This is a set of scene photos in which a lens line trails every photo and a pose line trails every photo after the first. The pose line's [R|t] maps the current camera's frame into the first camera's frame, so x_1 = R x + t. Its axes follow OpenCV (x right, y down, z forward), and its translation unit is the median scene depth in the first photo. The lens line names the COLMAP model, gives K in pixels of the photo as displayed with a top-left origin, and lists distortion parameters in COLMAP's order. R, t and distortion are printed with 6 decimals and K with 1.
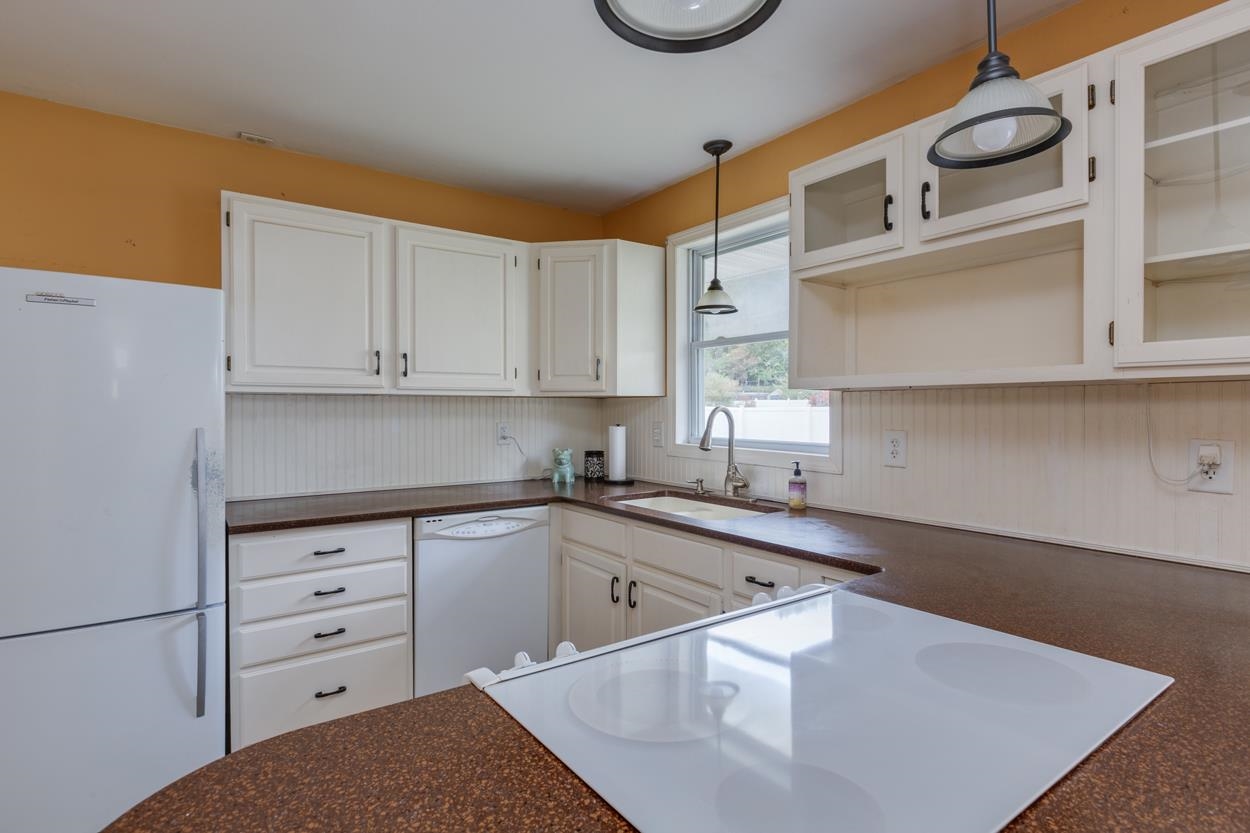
lens RADIAL K [[612.6, 0, 601.4], [0, 612.6, 413.9], [0, 0, 1]] dist [-0.000234, -0.000841]
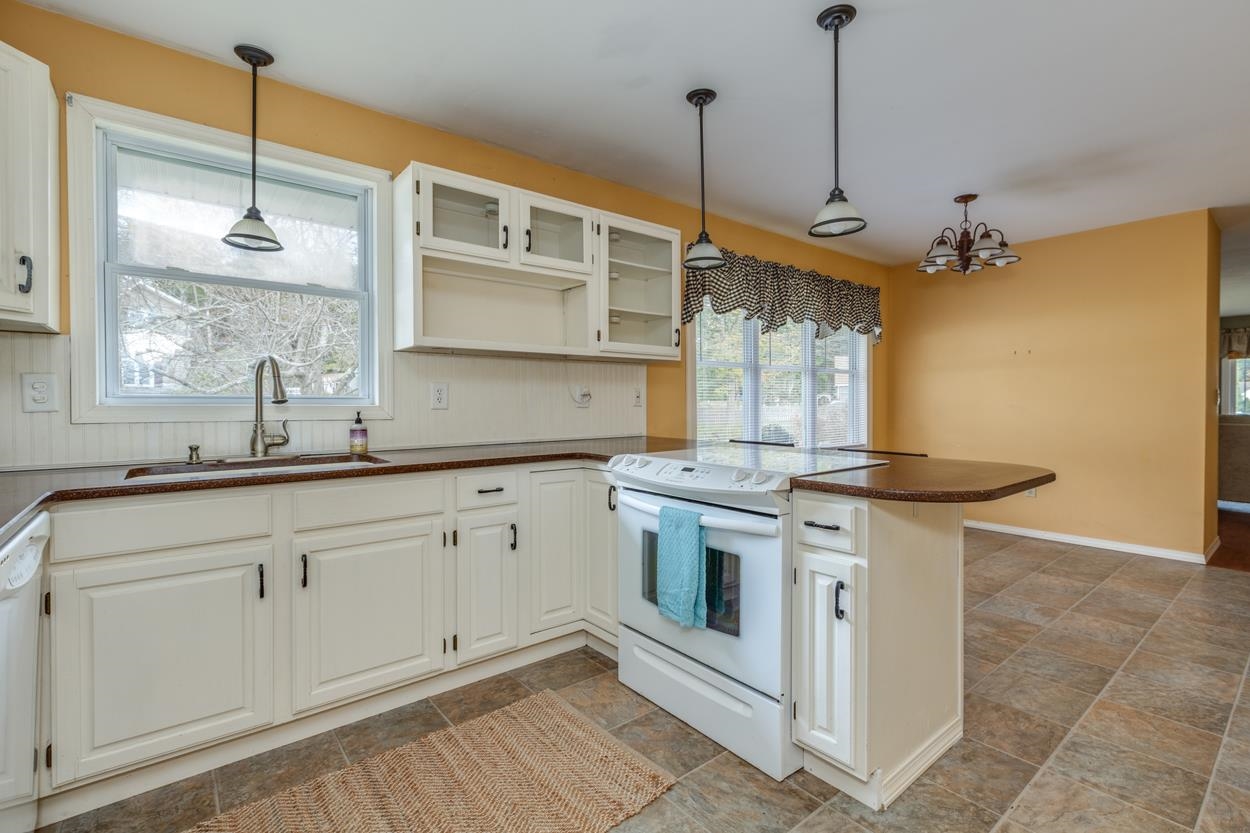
lens RADIAL K [[566.2, 0, 624.5], [0, 566.2, 409.5], [0, 0, 1]] dist [0.001024, -0.000404]
pose [[-0.067520, -0.013988, 0.997620, -0.661690], [0.007621, 0.999865, 0.014535, 0.058586], [-0.997689, 0.008584, -0.067404, 0.544078]]
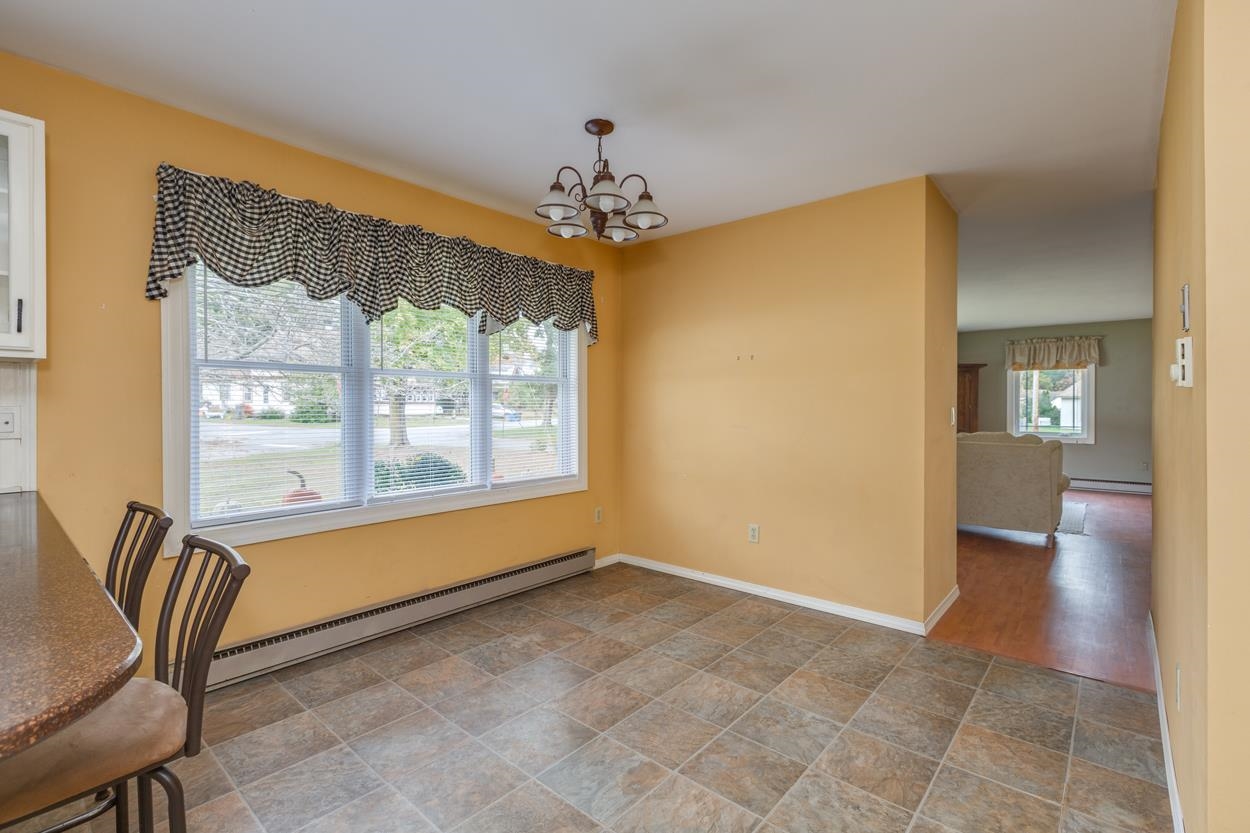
lens RADIAL K [[563.7, 0, 631.4], [0, 563.7, 410.7], [0, 0, 1]] dist [0.013381, 0.000018]
pose [[-0.236735, -0.008256, 0.971539, -0.274955], [0.007048, 0.999923, 0.010214, 0.031746], [-0.971549, 0.009266, -0.236659, -0.167005]]
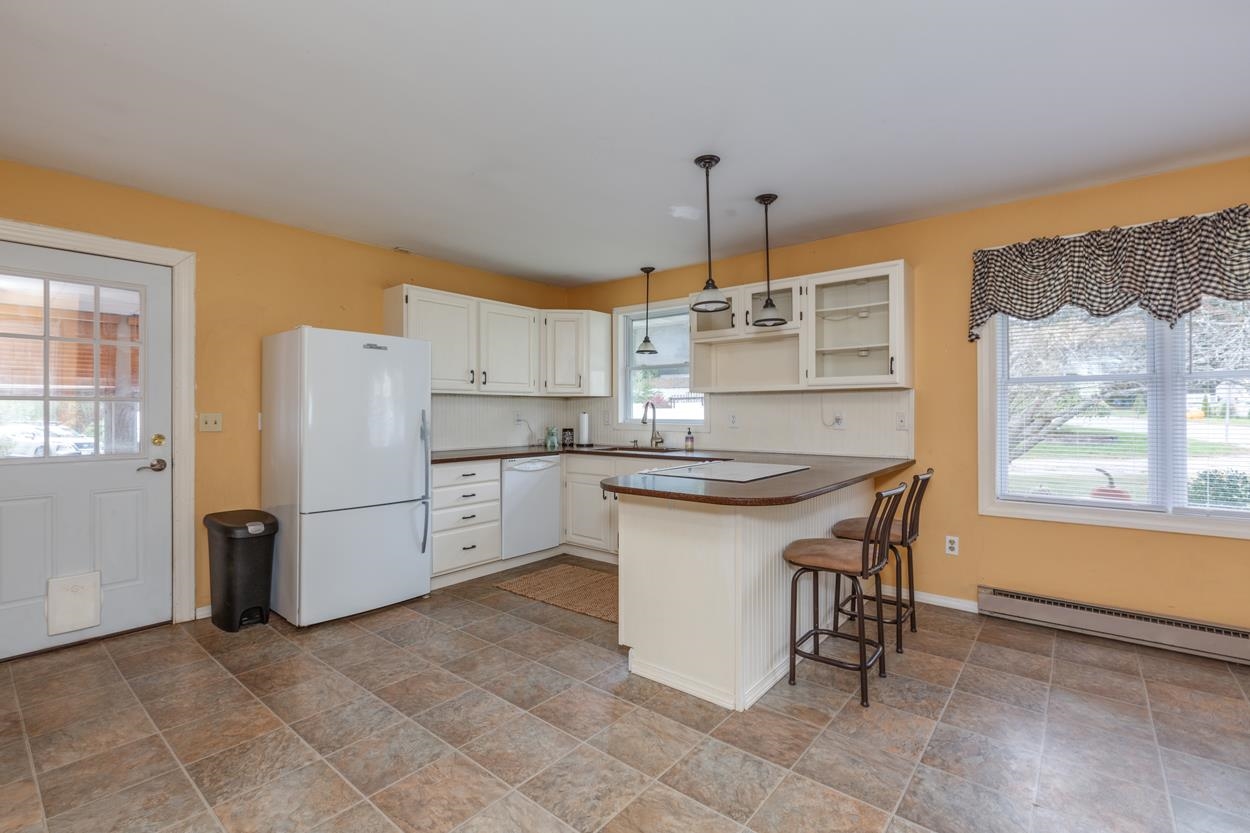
lens RADIAL K [[539.9, 0, 596.3], [0, 539.9, 411.8], [0, 0, 1]] dist [0.001346, -0.000012]
pose [[0.971172, -0.002834, 0.238363, -0.390044], [0.004450, 0.999971, -0.006241, 0.031459], [-0.238339, 0.007122, 0.971156, -0.648861]]
